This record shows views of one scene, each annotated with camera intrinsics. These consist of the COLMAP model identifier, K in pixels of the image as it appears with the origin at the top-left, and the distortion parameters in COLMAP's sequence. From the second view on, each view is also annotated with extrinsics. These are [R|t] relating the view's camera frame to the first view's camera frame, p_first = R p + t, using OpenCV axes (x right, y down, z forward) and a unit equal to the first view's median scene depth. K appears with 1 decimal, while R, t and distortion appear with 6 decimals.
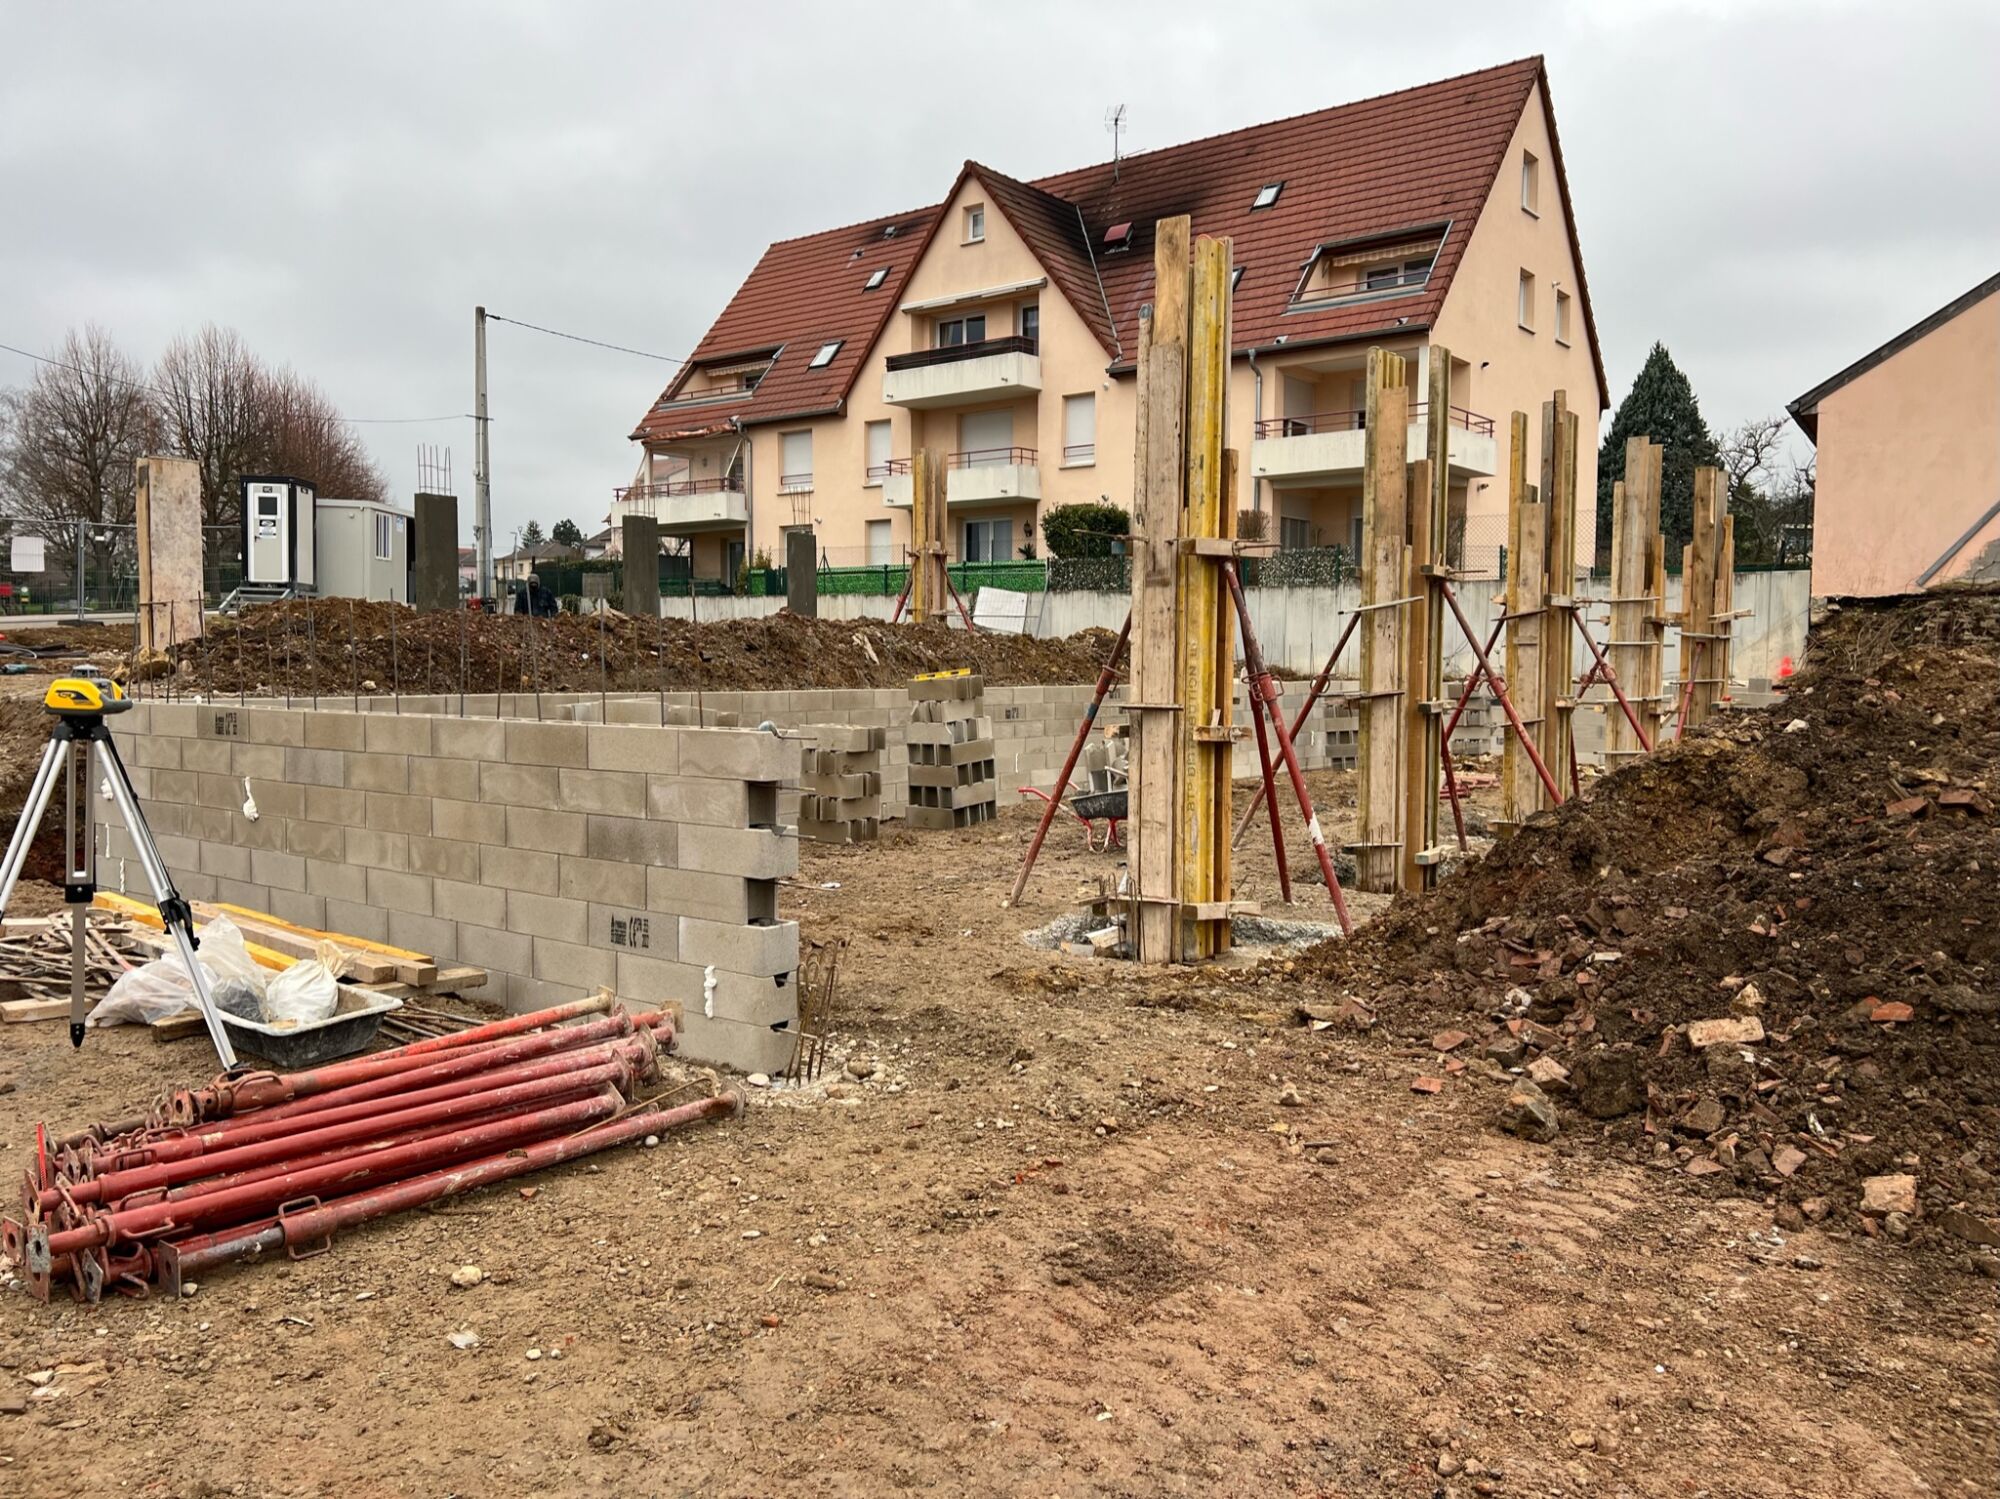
lens RADIAL K [[1484.6, 0, 997.6], [0, 1484.6, 753.9], [0, 0, 1]] dist [0.066319, -0.058595]
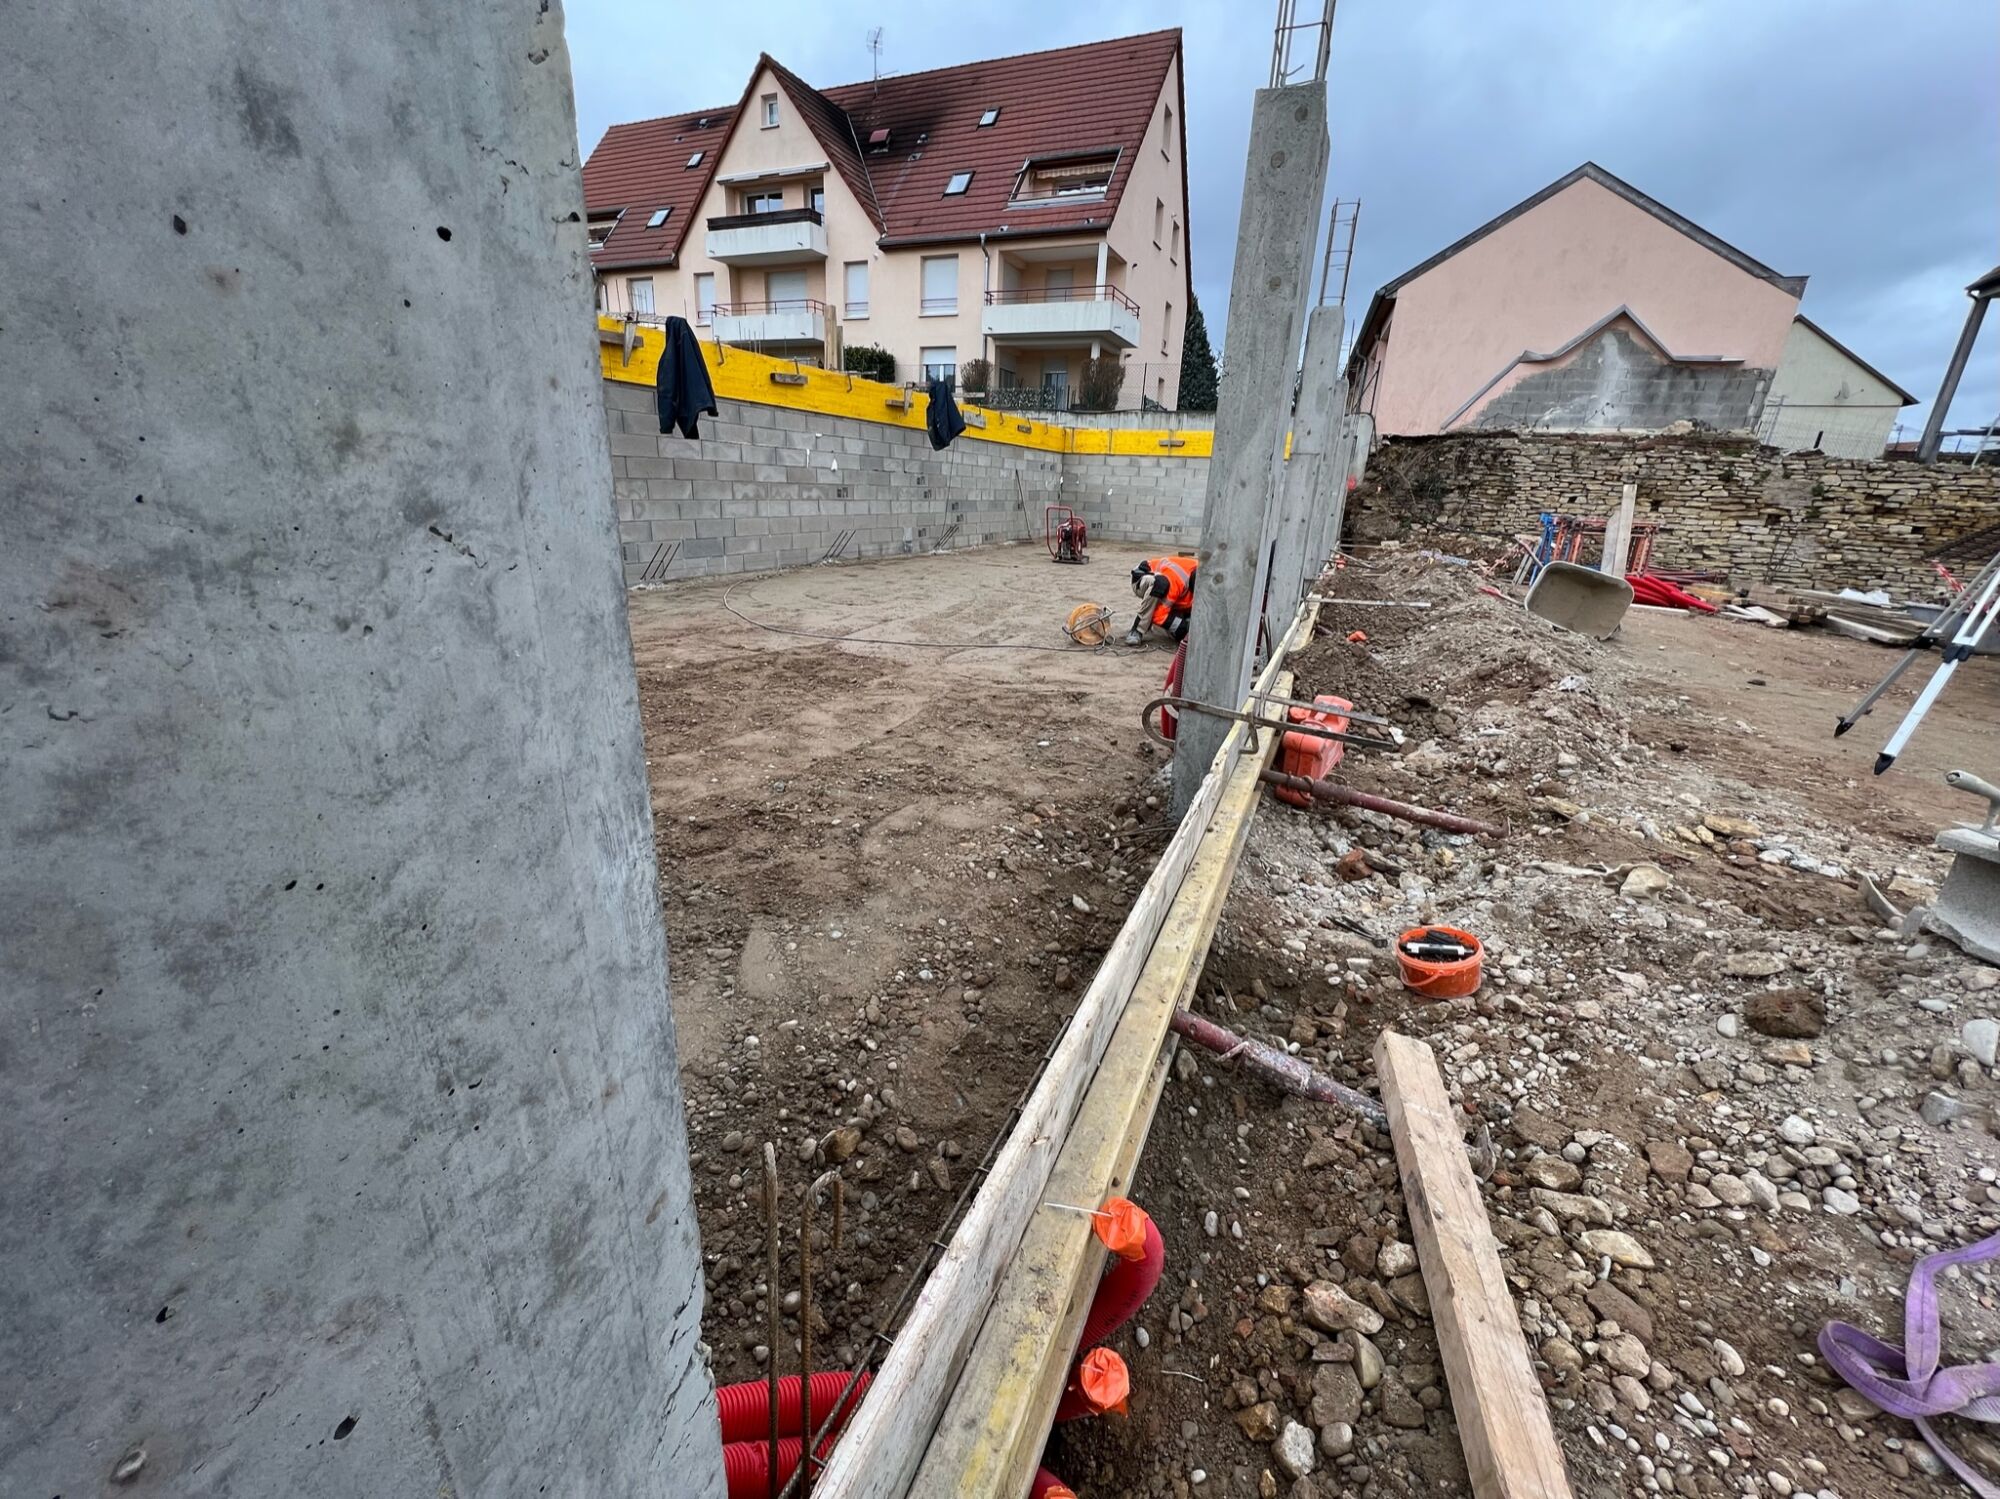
lens RADIAL K [[794.8, 0, 1000.5], [0, 794.8, 752.6], [0, 0, 1]] dist [0.000204, -0.001093]
pose [[0.969367, -0.042598, 0.241893, -0.013008], [-0.023596, 0.964140, 0.264344, 0.000287], [-0.244479, -0.261954, 0.933600, 0.154328]]
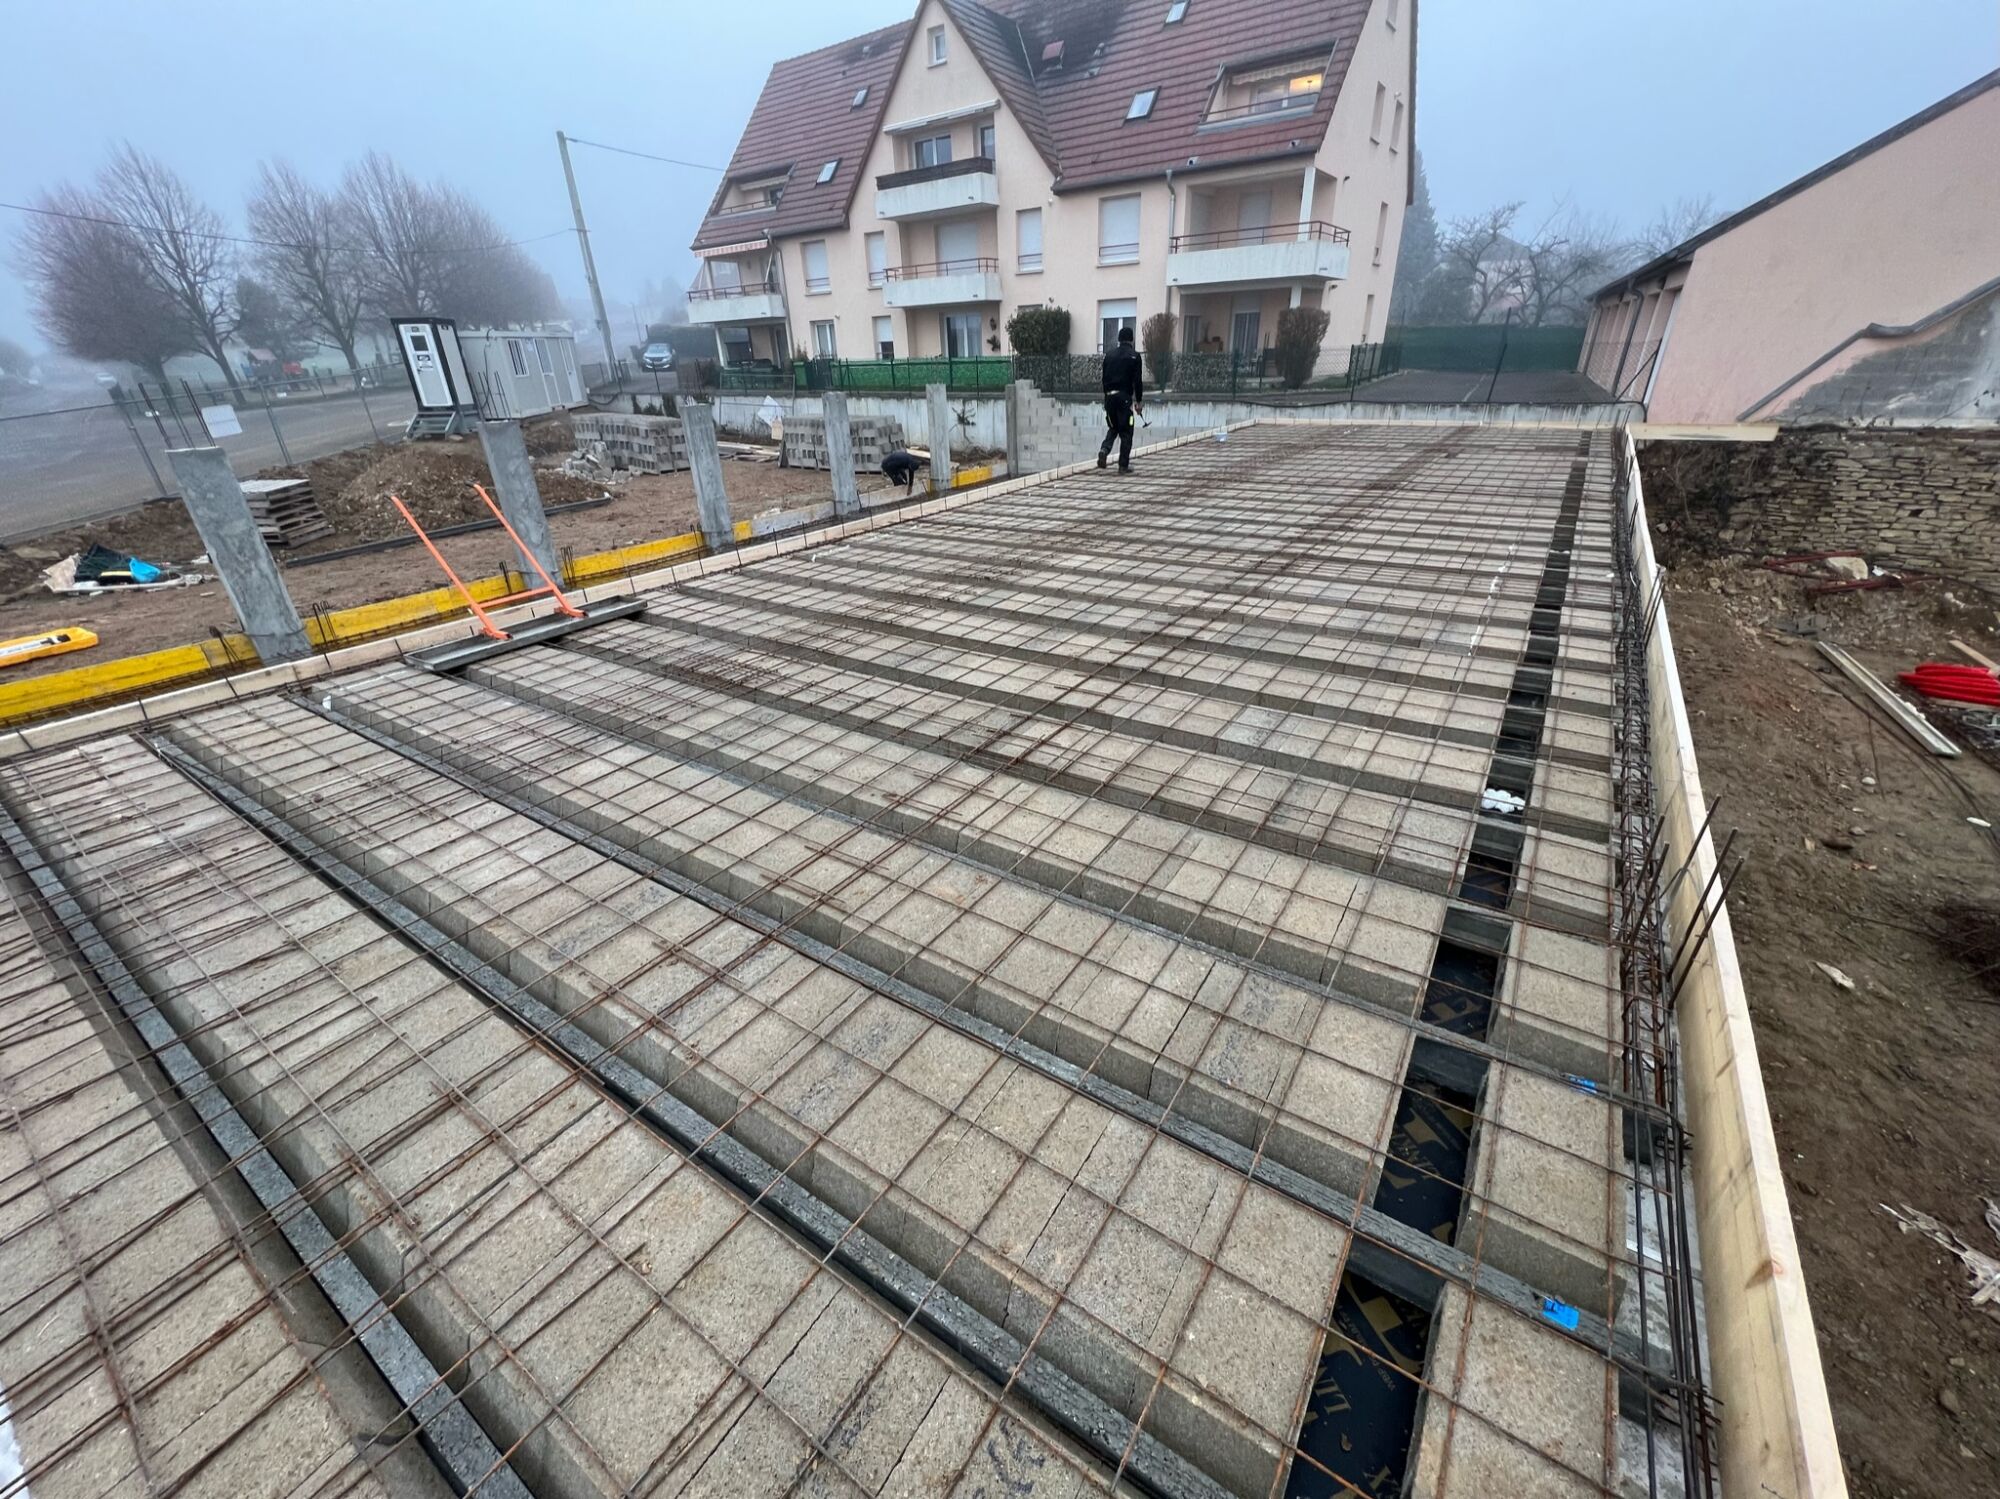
lens RADIAL K [[794.8, 0, 998.9], [0, 794.8, 753.7], [0, 0, 1]] dist [0.000204, -0.001093]
pose [[0.997599, -0.060974, 0.032841, -0.022621], [0.043011, 0.917127, 0.396268, -0.080066], [-0.054281, -0.393904, 0.917547, 0.175152]]
